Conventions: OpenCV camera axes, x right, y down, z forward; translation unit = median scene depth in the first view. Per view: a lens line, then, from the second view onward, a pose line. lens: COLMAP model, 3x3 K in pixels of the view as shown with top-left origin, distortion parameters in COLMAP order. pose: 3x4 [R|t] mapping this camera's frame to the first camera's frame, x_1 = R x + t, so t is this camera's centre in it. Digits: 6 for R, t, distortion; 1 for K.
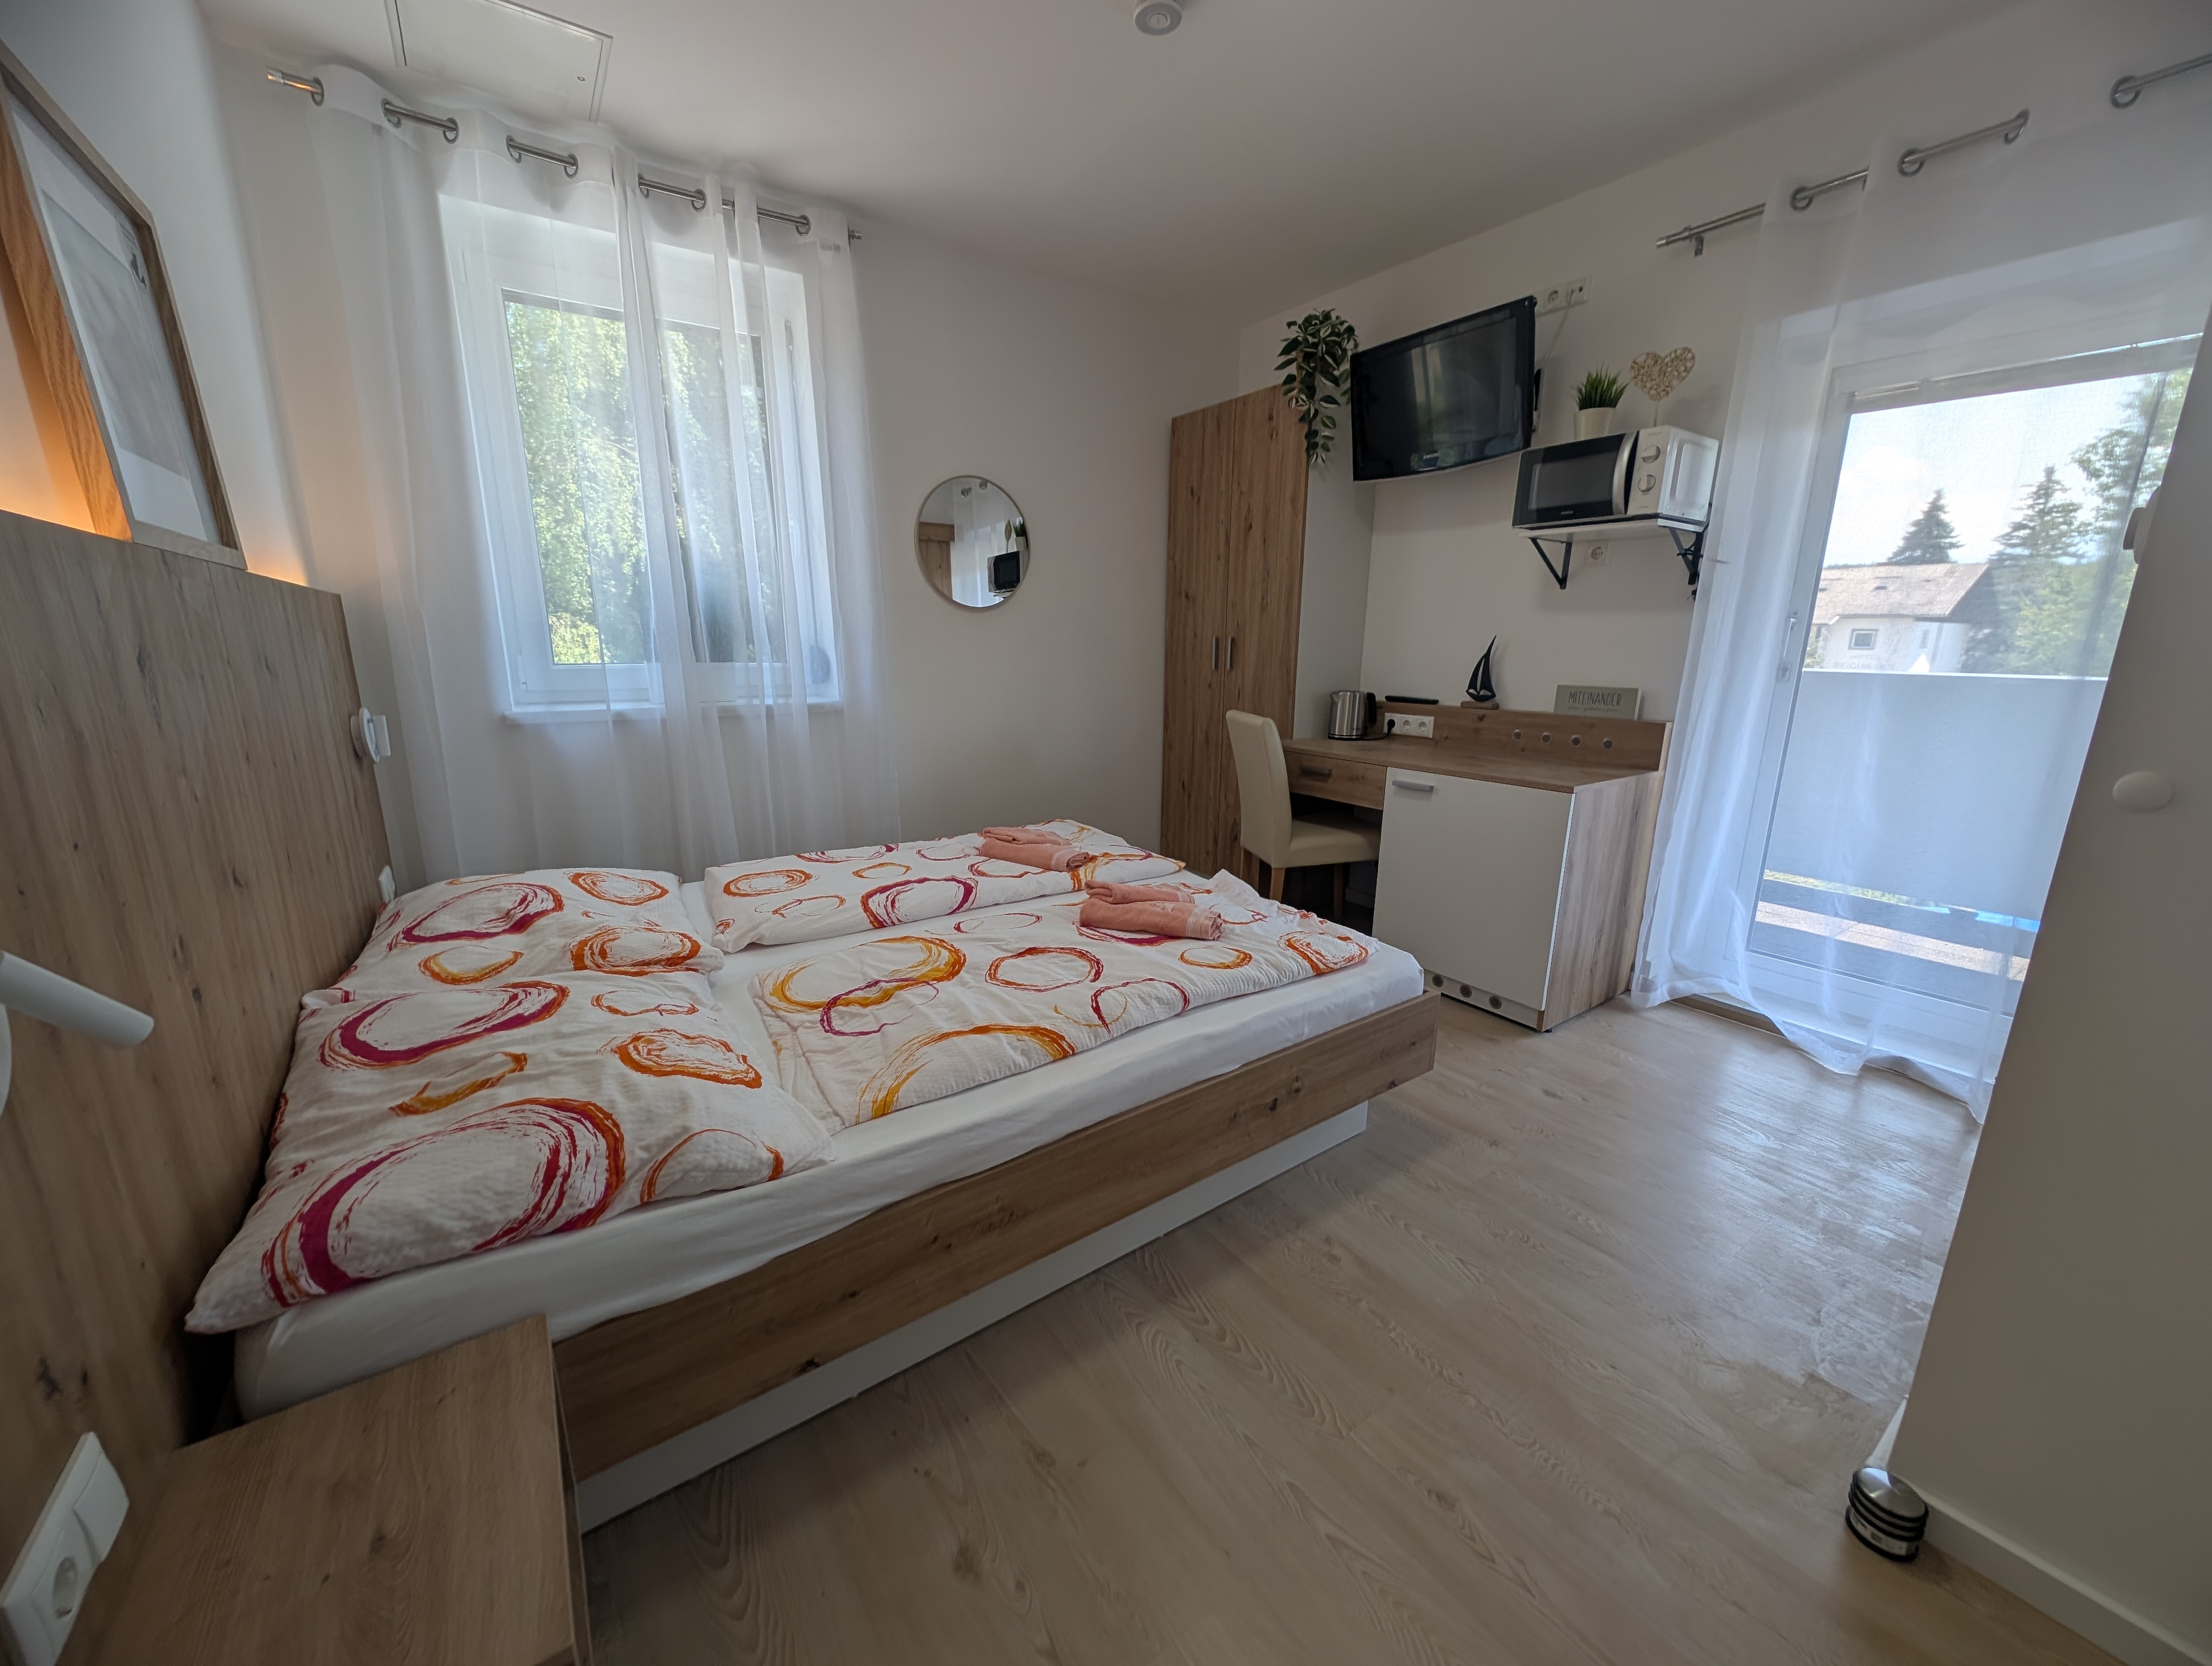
lens RADIAL K [[835.0, 0, 1095.2], [0, 835.0, 831.4], [0, 0, 1]] dist [-0.002272, -0.000162]
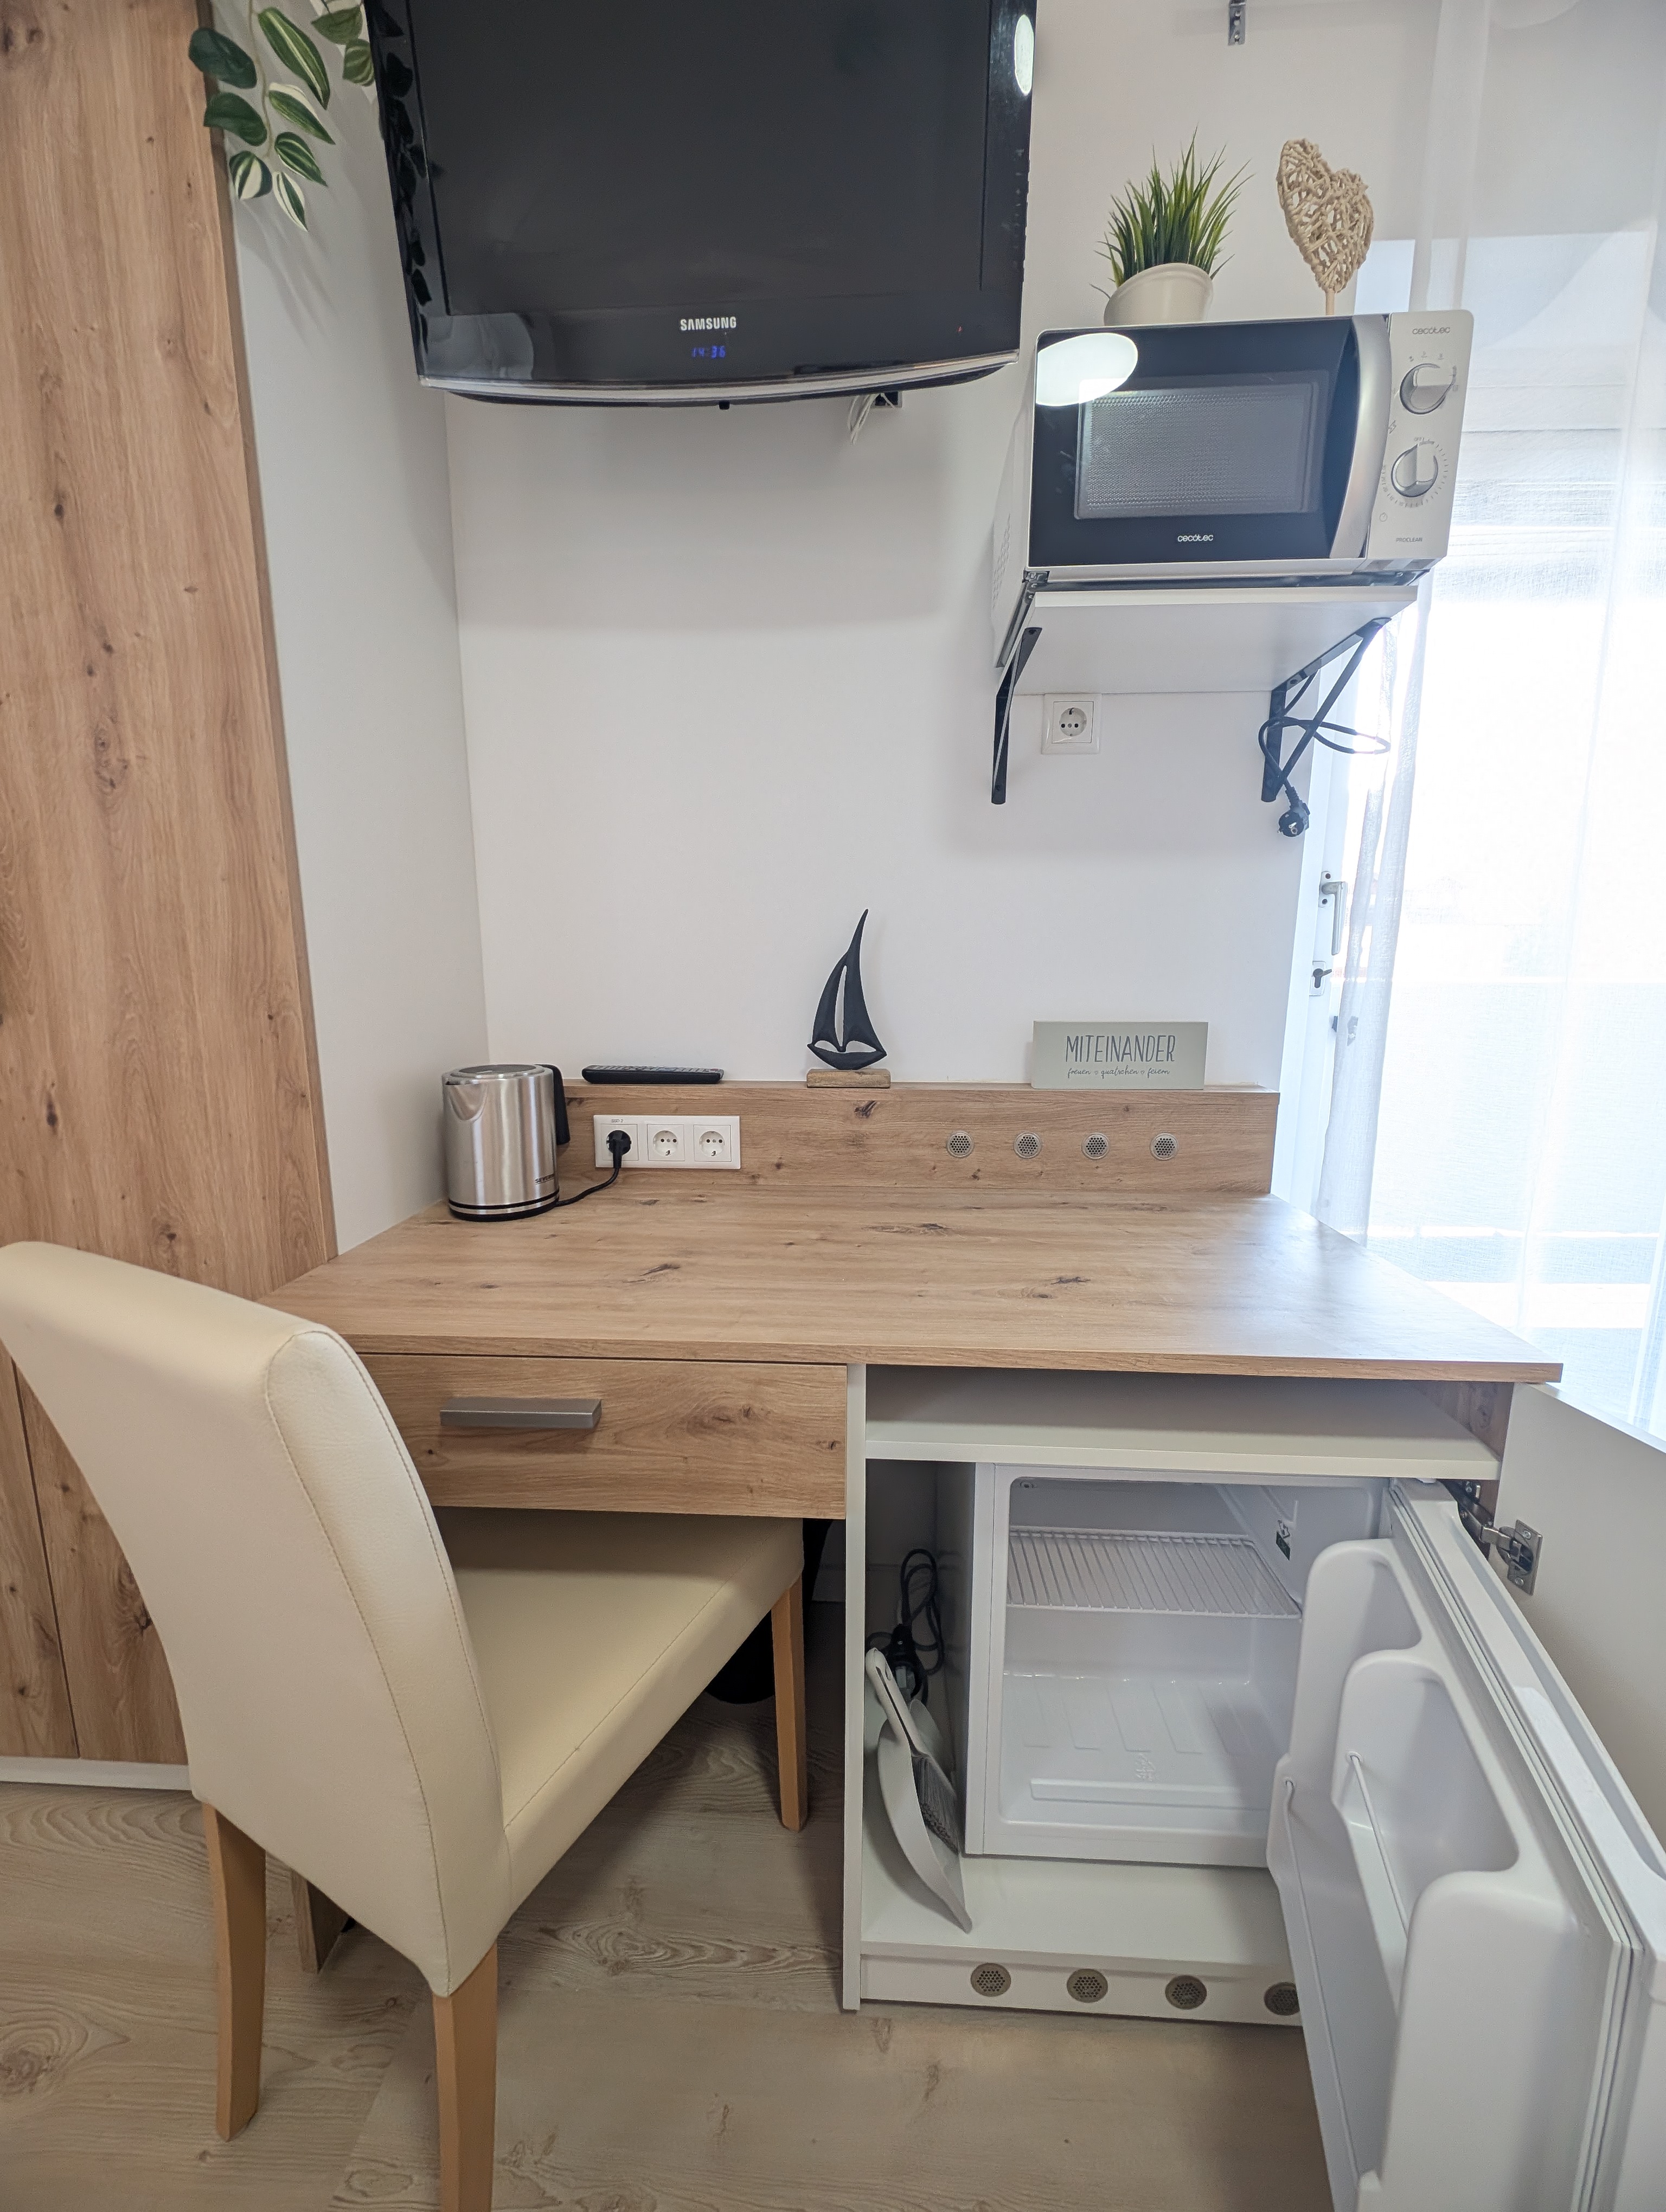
lens RADIAL K [[814.2, 0, 833.0], [0, 814.2, 1106.0], [0, 0, 1]] dist [0.000158, -0.000045]
pose [[0.611649, -0.134522, 0.779608, 0.140292], [0.177929, 0.983582, 0.030121, -0.148605], [-0.770861, 0.120292, 0.625543, 0.743584]]
